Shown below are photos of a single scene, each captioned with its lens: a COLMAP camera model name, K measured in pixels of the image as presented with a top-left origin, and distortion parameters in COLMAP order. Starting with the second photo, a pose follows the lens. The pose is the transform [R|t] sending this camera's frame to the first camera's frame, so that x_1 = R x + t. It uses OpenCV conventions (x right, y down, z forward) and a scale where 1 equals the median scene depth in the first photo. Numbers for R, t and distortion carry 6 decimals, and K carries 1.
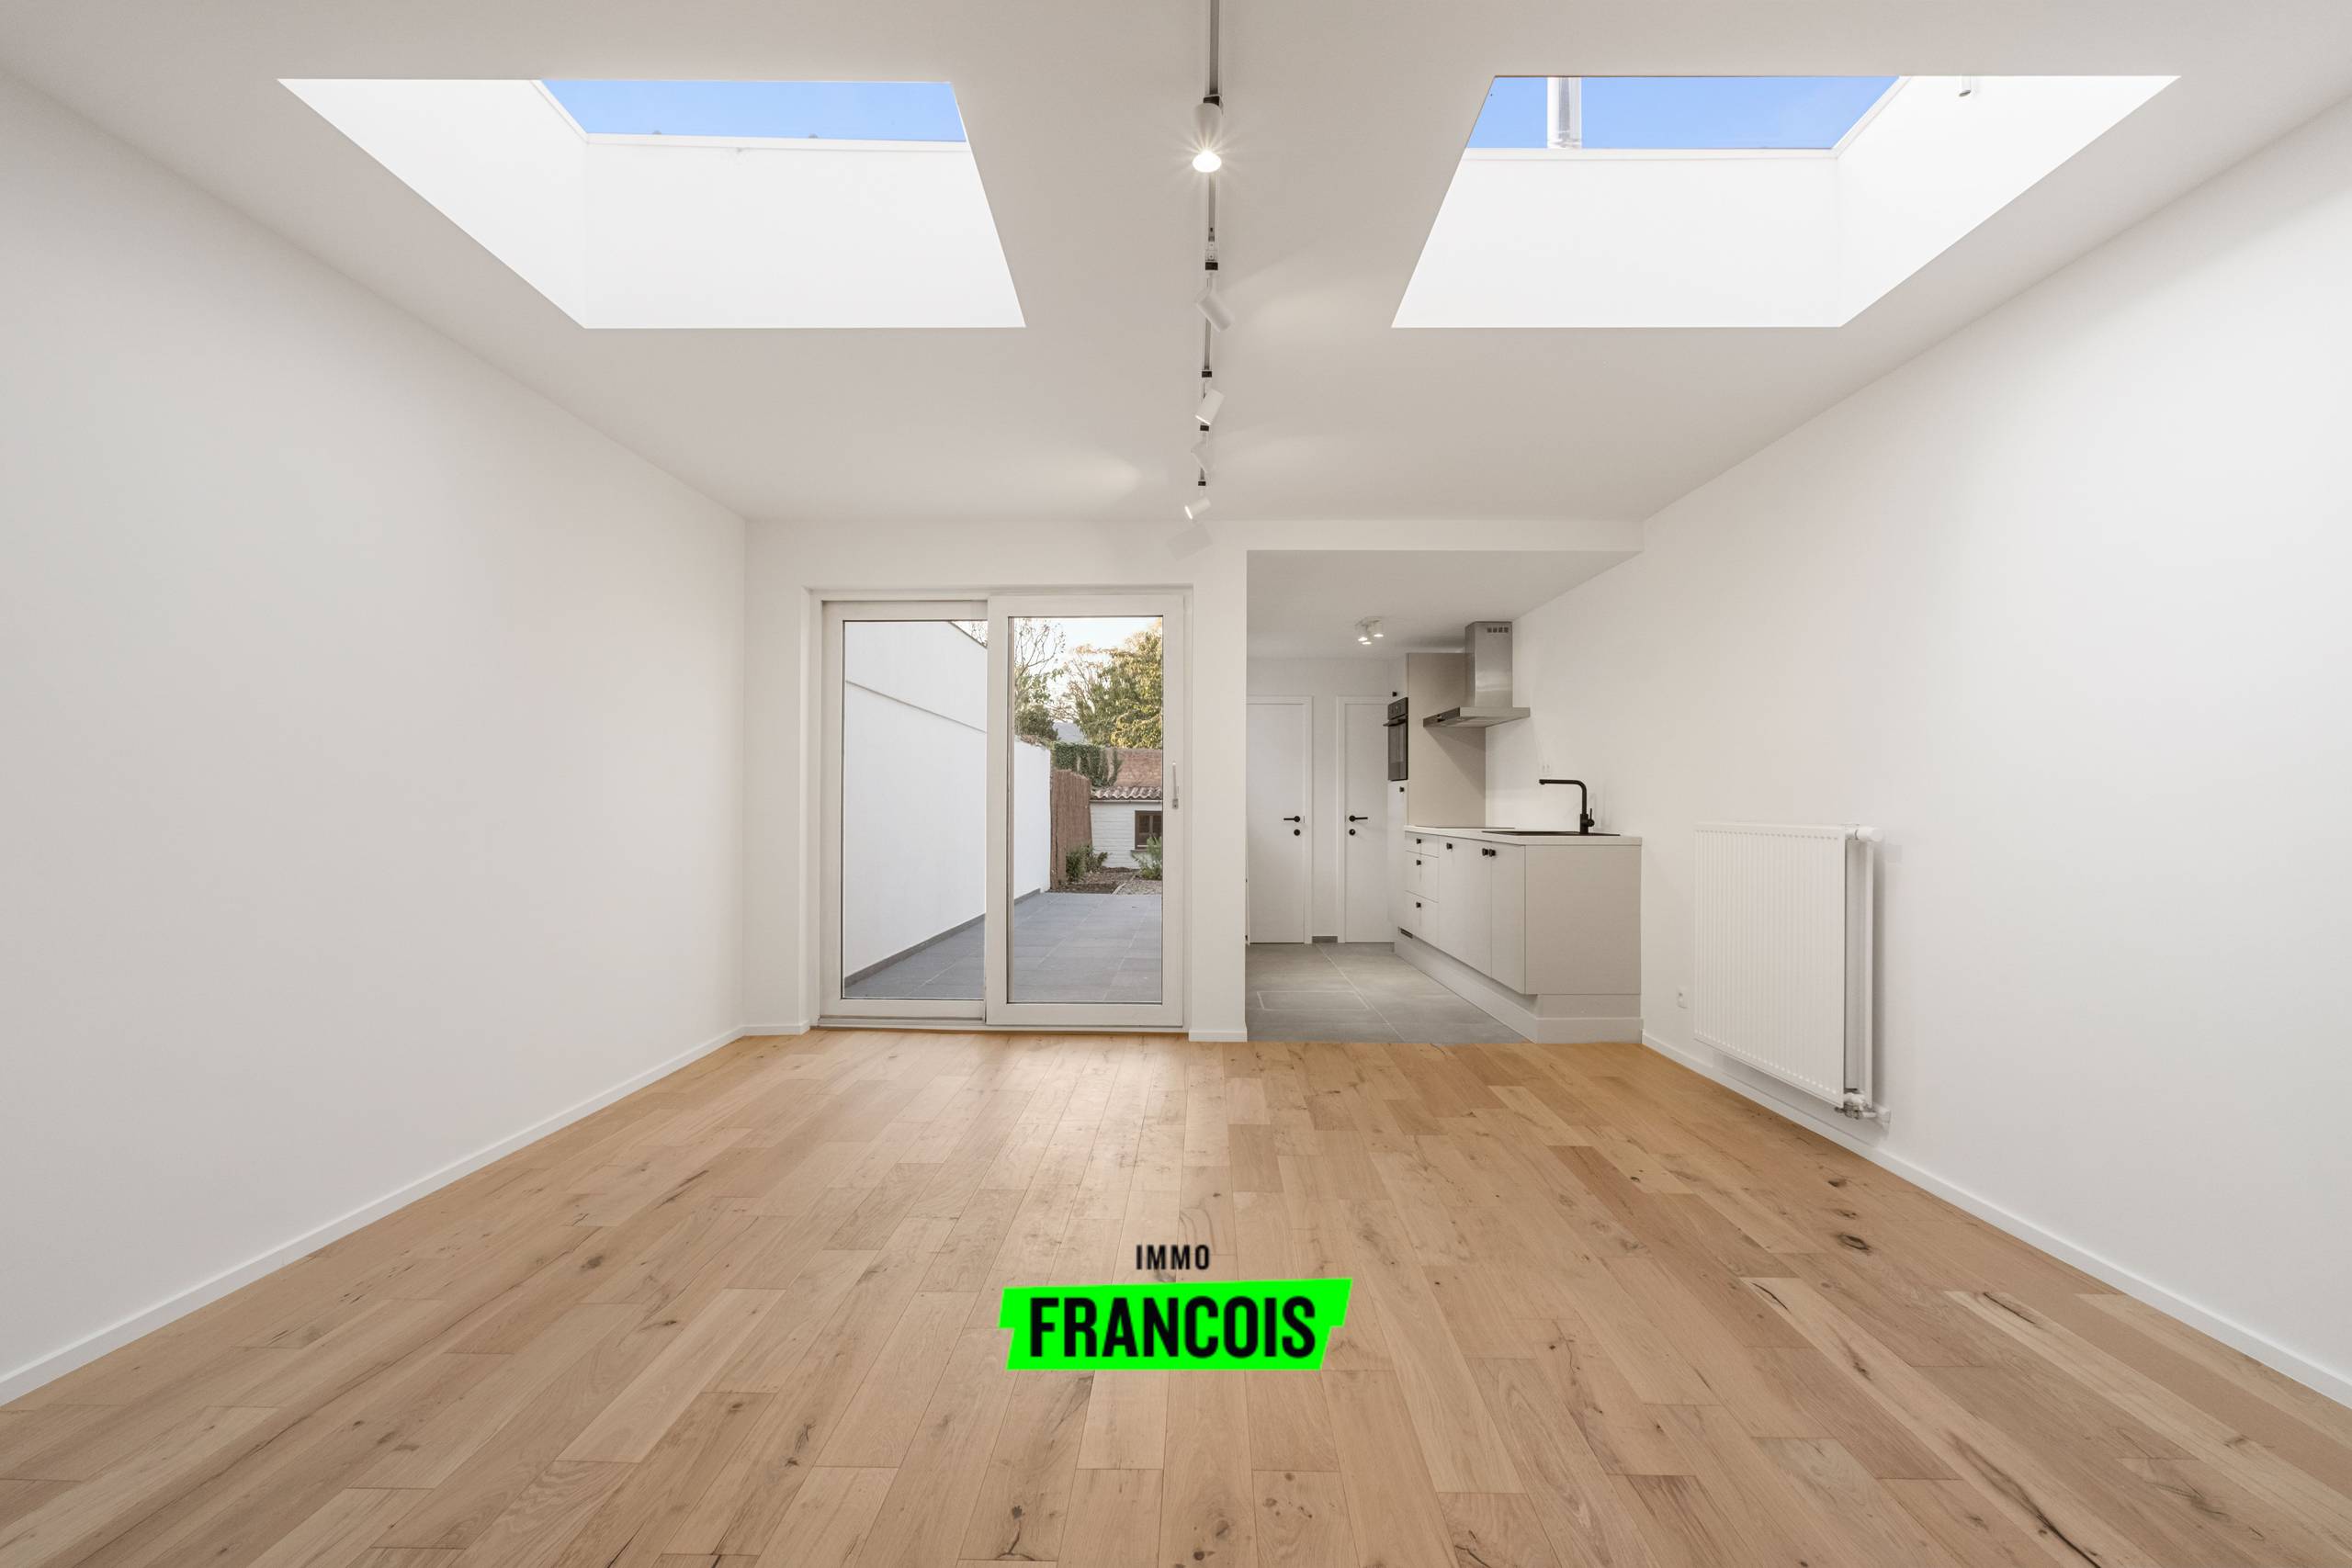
lens RADIAL K [[985.0, 0, 1185.9], [0, 985.0, 789.9], [0, 0, 1]] dist [0.000119, 0.000059]
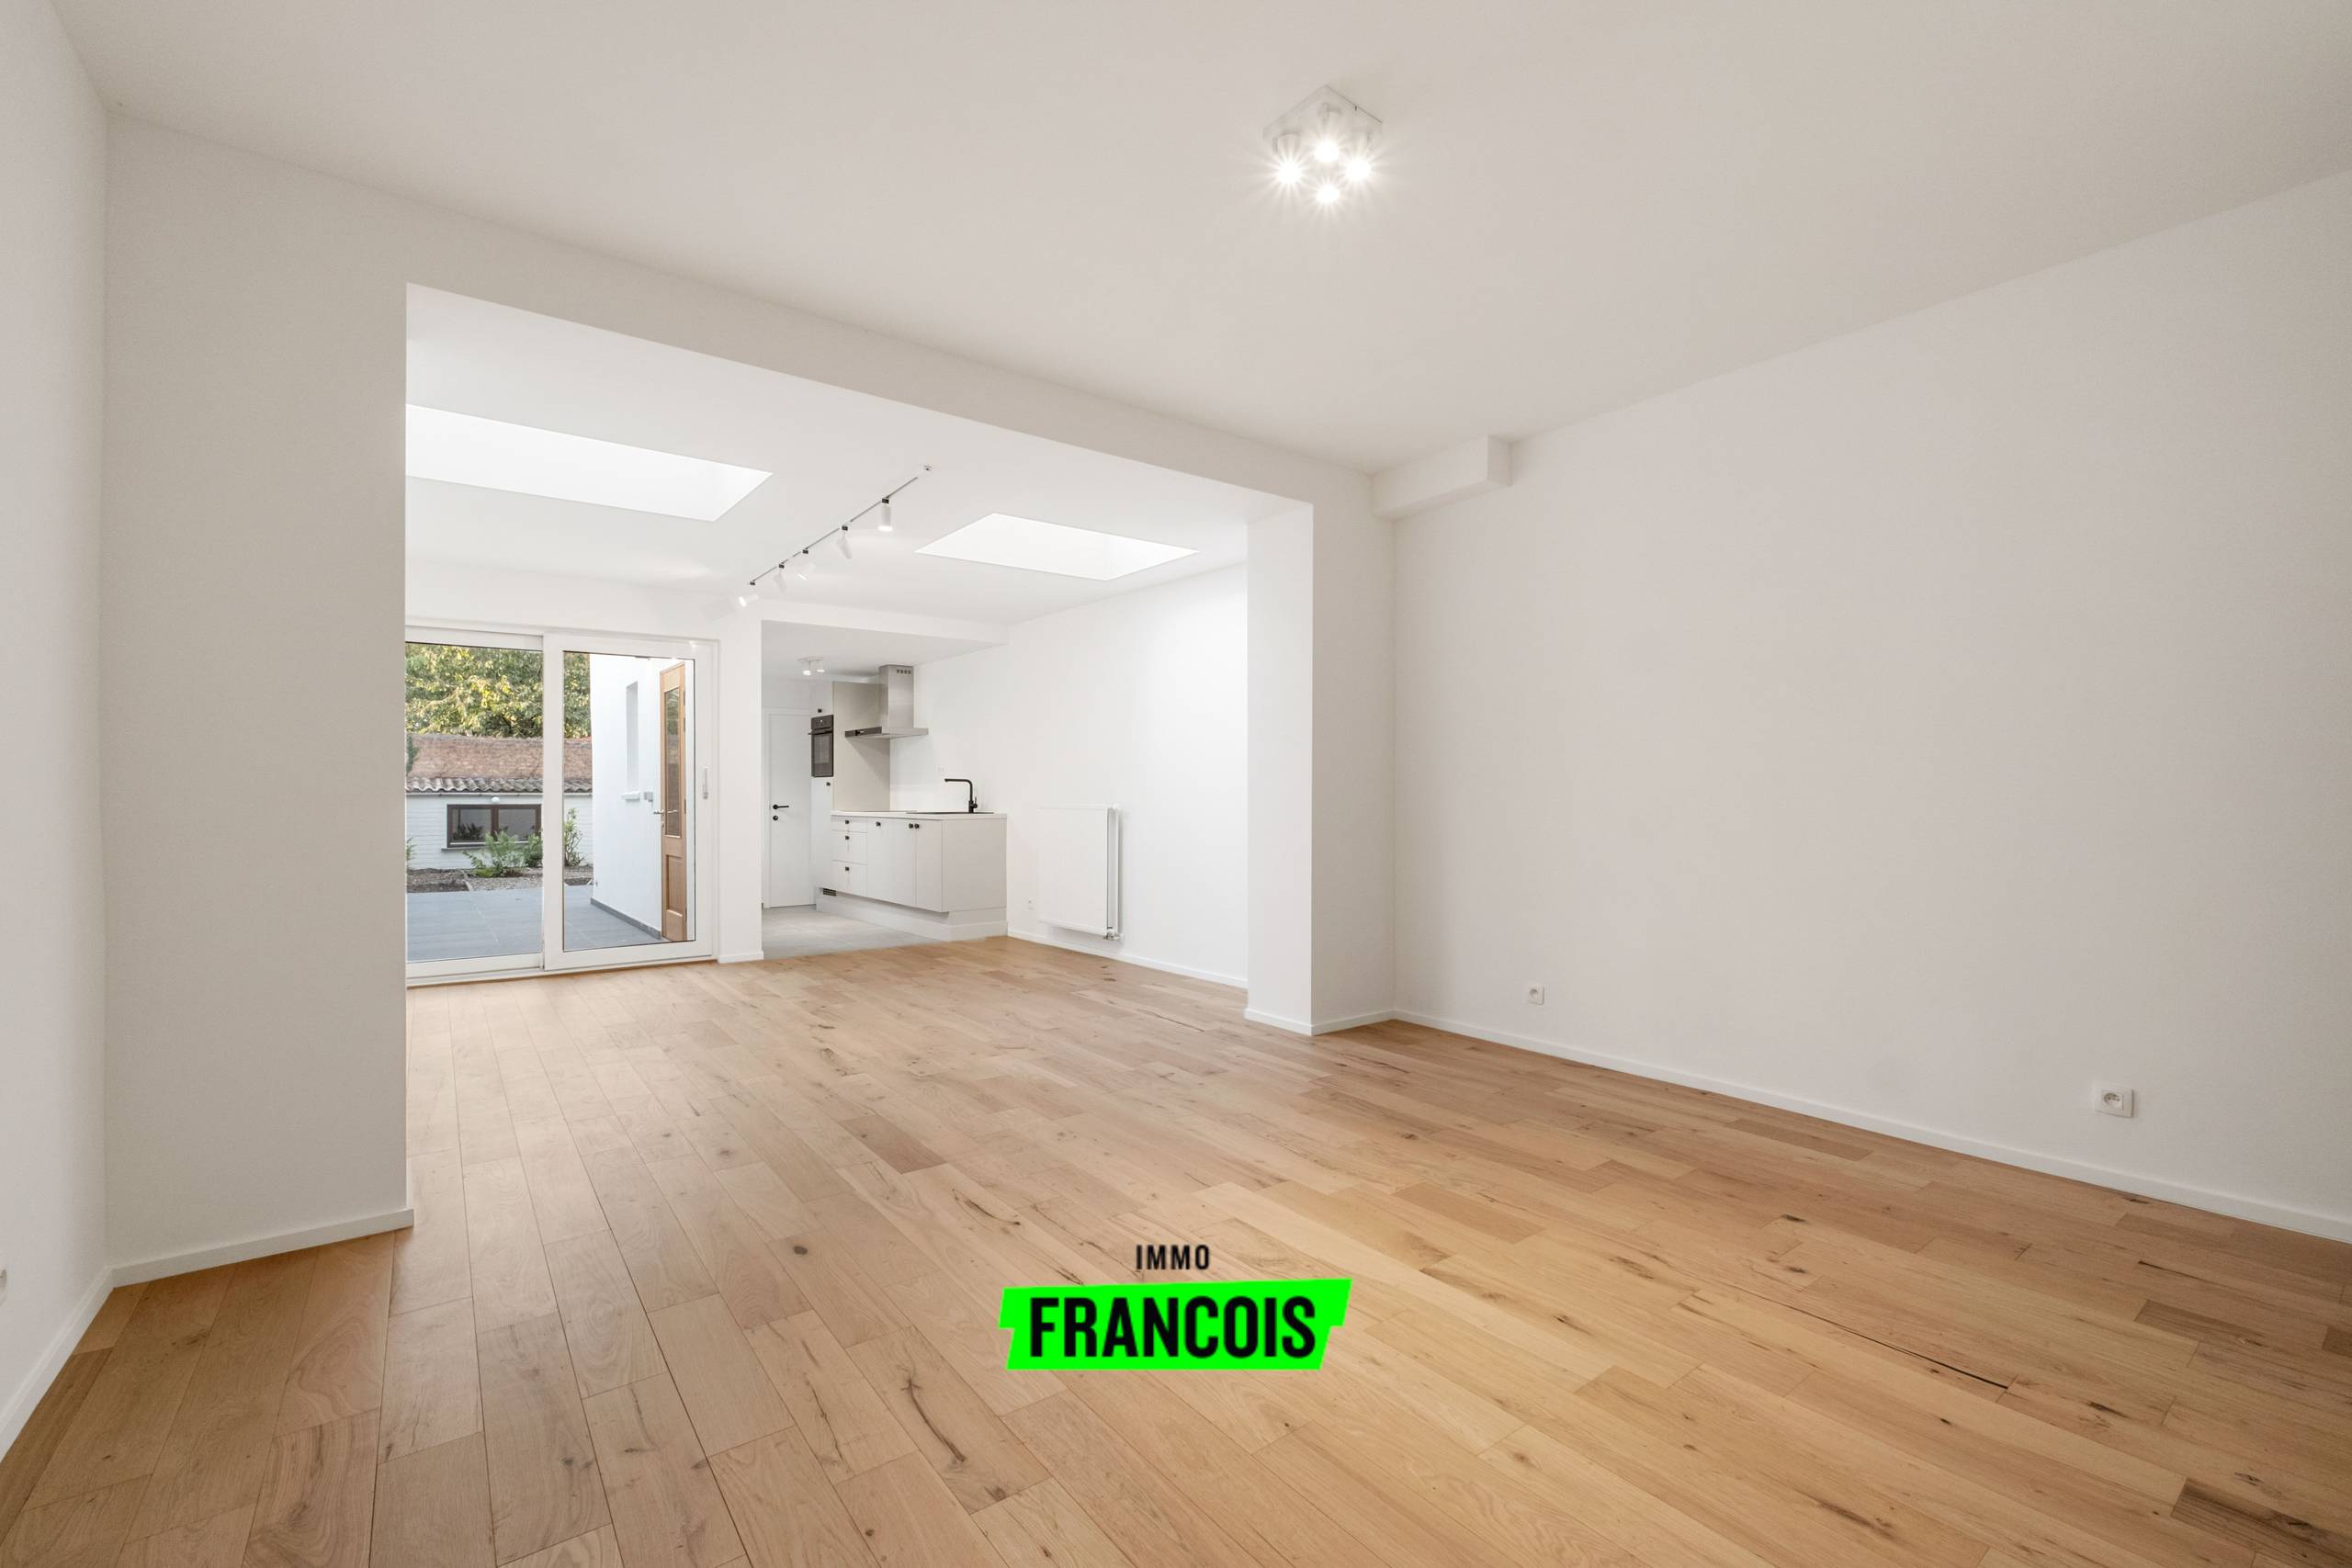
lens RADIAL K [[985.0, 0, 1185.9], [0, 985.0, 789.9], [0, 0, 1]] dist [0.000119, 0.000059]
pose [[0.784214, -0.003689, 0.620479, -0.315758], [-0.002510, 0.999955, 0.009117, -0.008271], [-0.620485, -0.008707, 0.784170, -0.471254]]
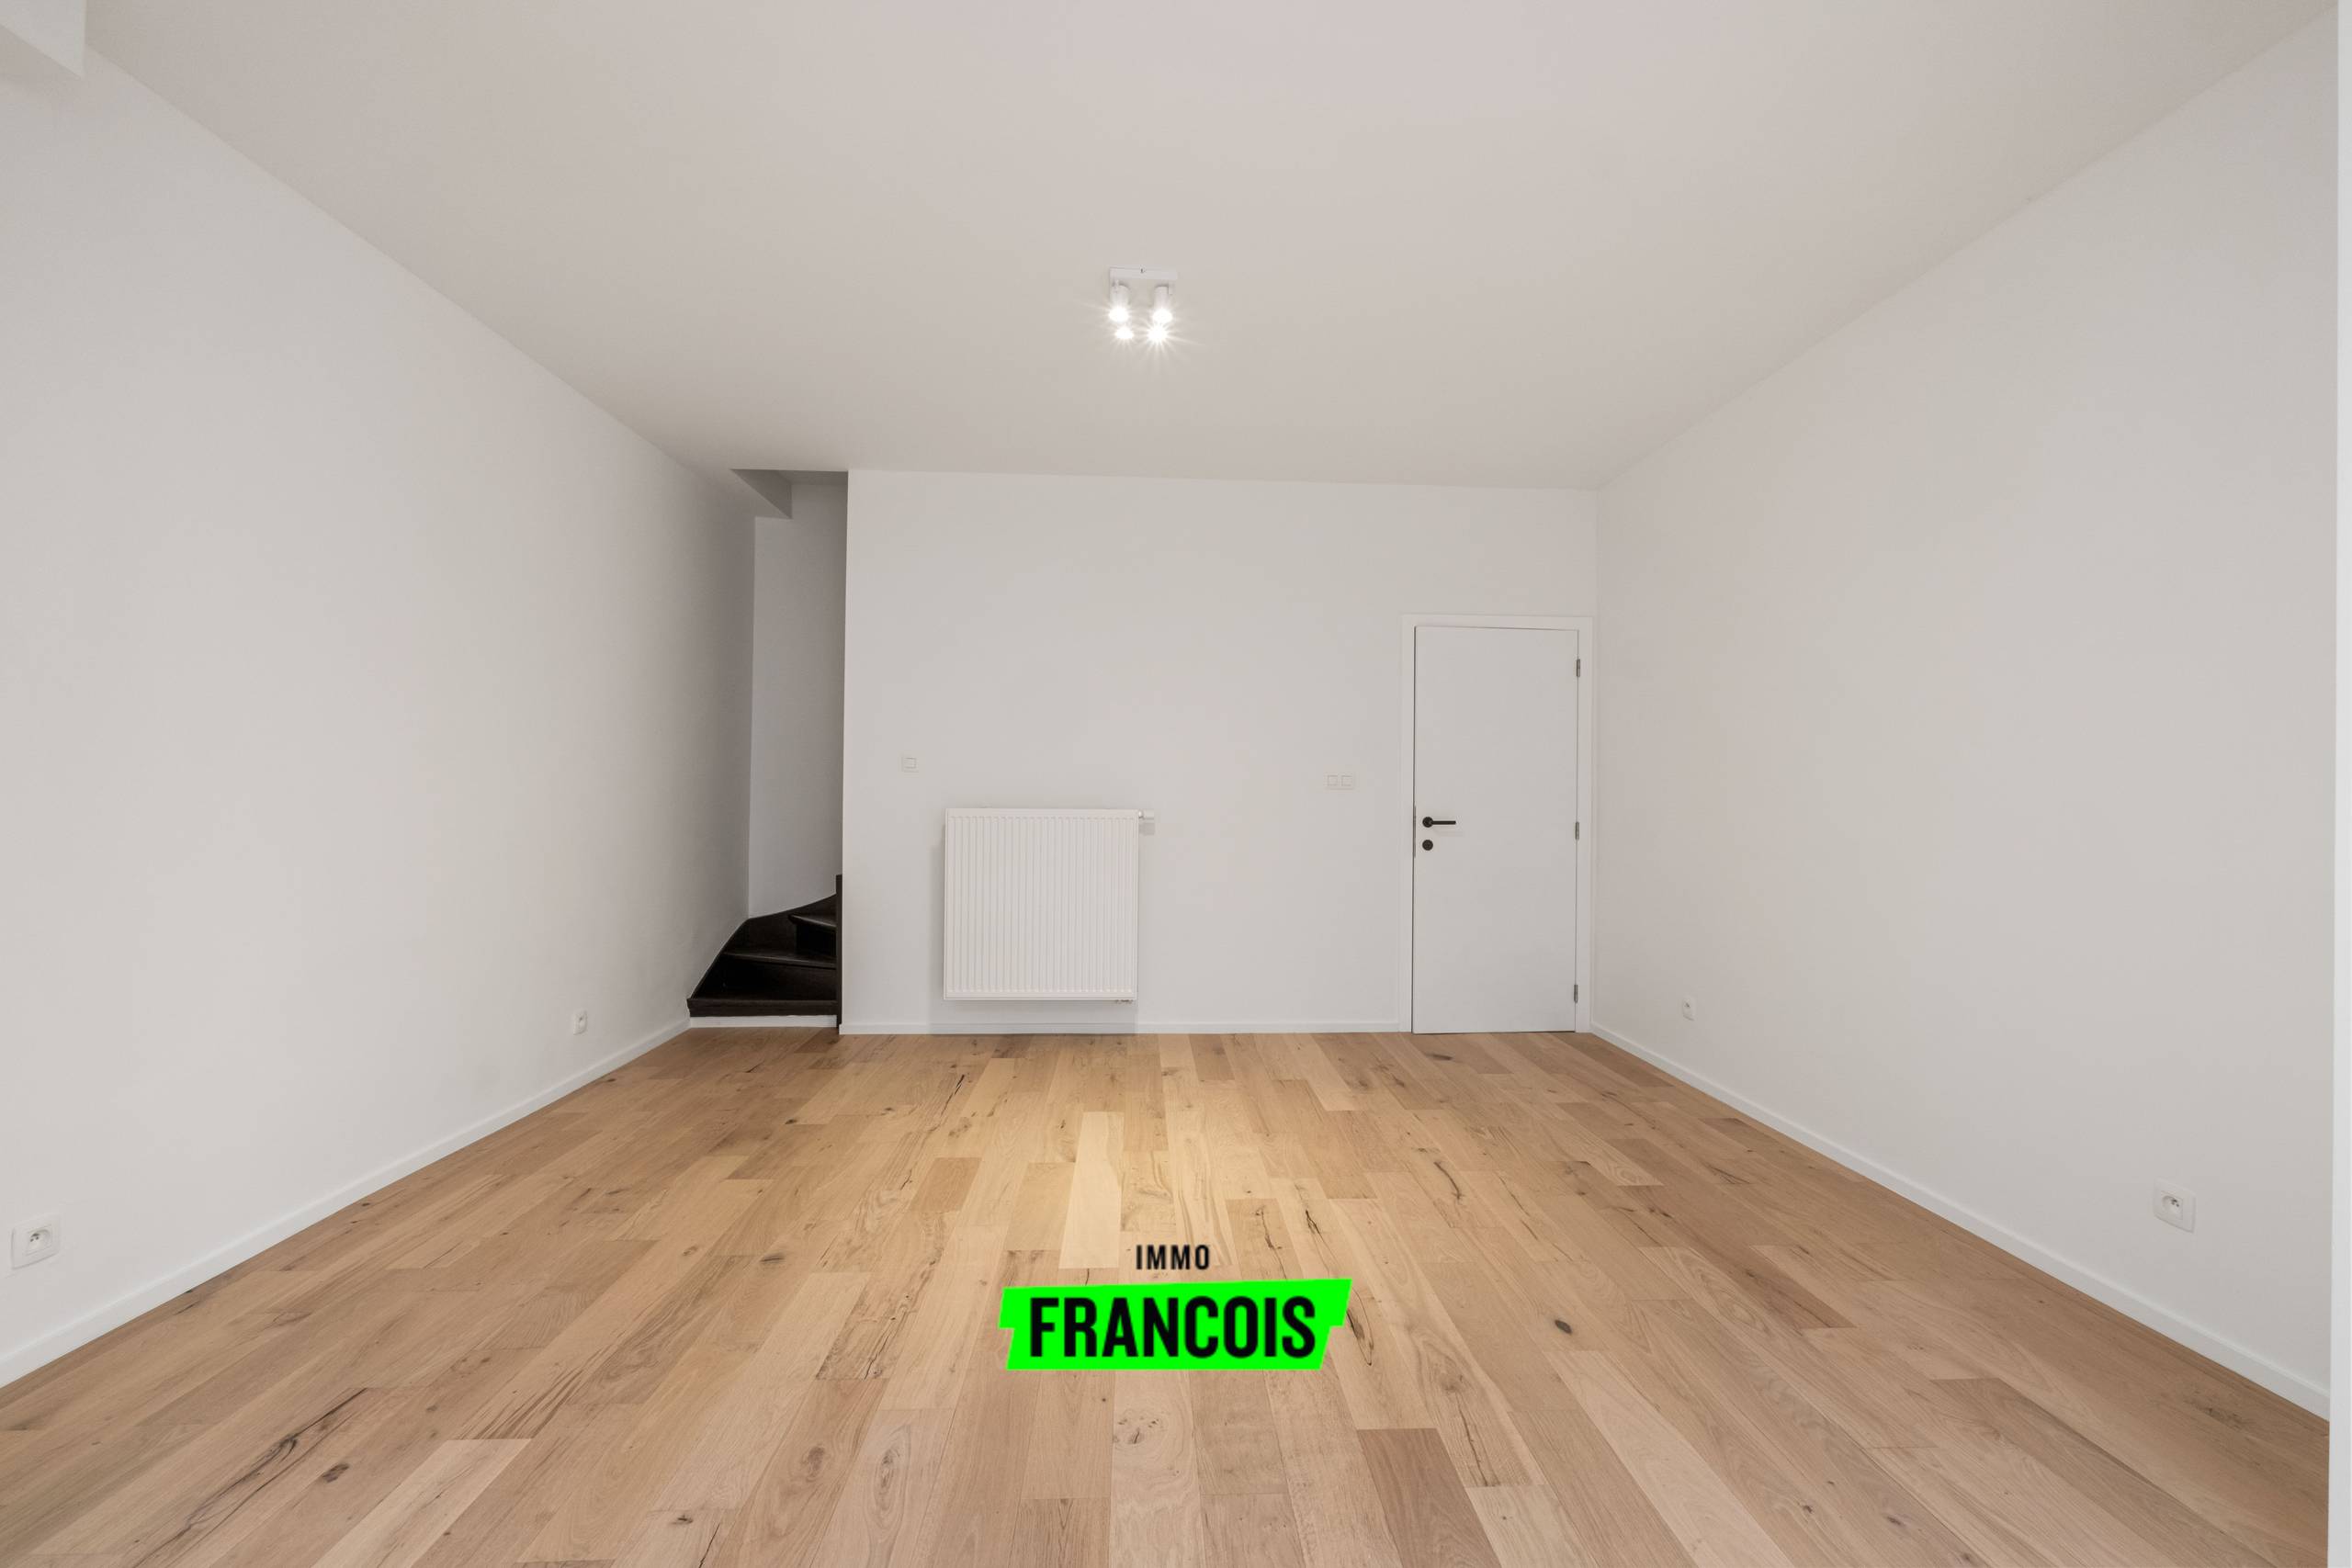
lens RADIAL K [[985.0, 0, 1185.9], [0, 985.0, 789.9], [0, 0, 1]] dist [0.000119, 0.000059]
pose [[-0.997735, -0.012998, -0.066001, 0.012062], [-0.011983, 0.999804, -0.015743, -0.002441], [0.066192, -0.014916, -0.997695, 0.394850]]
